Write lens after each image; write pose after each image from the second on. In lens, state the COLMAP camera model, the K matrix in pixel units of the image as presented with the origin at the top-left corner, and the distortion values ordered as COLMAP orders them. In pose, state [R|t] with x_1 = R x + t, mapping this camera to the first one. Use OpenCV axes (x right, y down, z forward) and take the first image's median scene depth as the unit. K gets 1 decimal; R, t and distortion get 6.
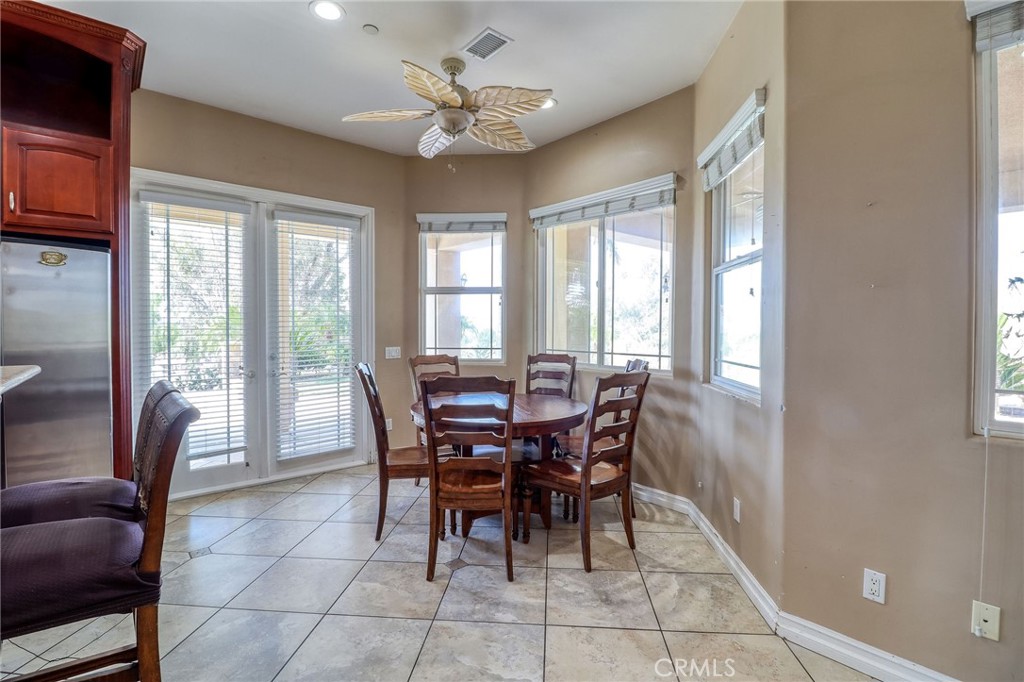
lens RADIAL K [[476.8, 0, 518.0], [0, 476.8, 335.6], [0, 0, 1]] dist [-0.000074, -0.013703]
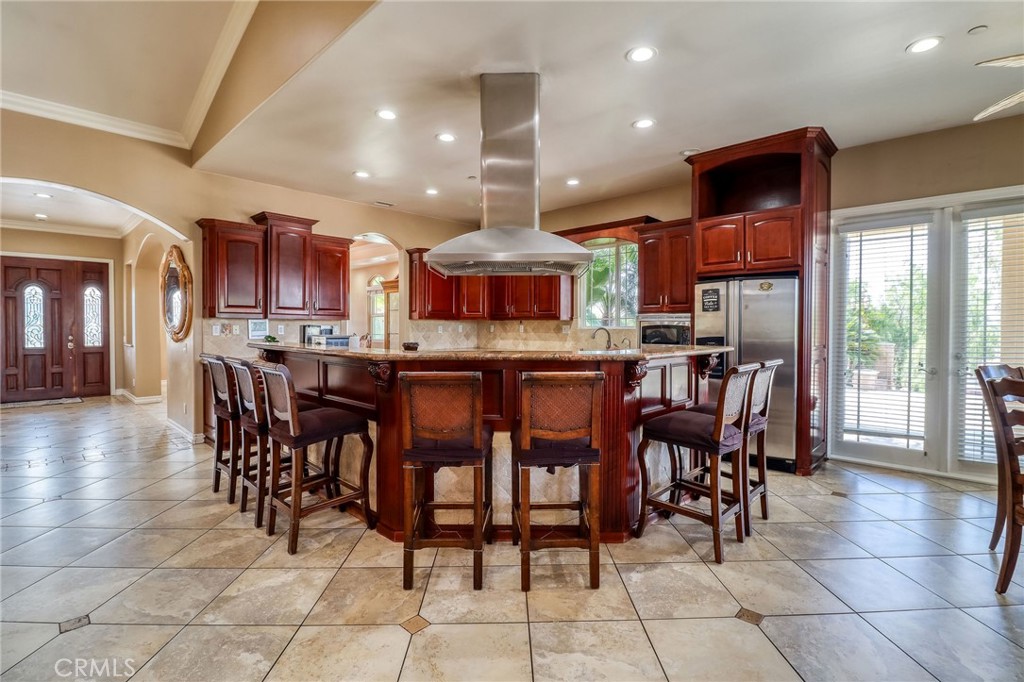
lens RADIAL K [[476.8, 0, 518.0], [0, 476.8, 335.6], [0, 0, 1]] dist [-0.000074, -0.013703]
pose [[0.098606, 0.019999, -0.994926, 0.418903], [-0.017374, 0.999680, 0.018373, -0.001996], [0.994975, 0.015474, 0.098922, -0.037575]]
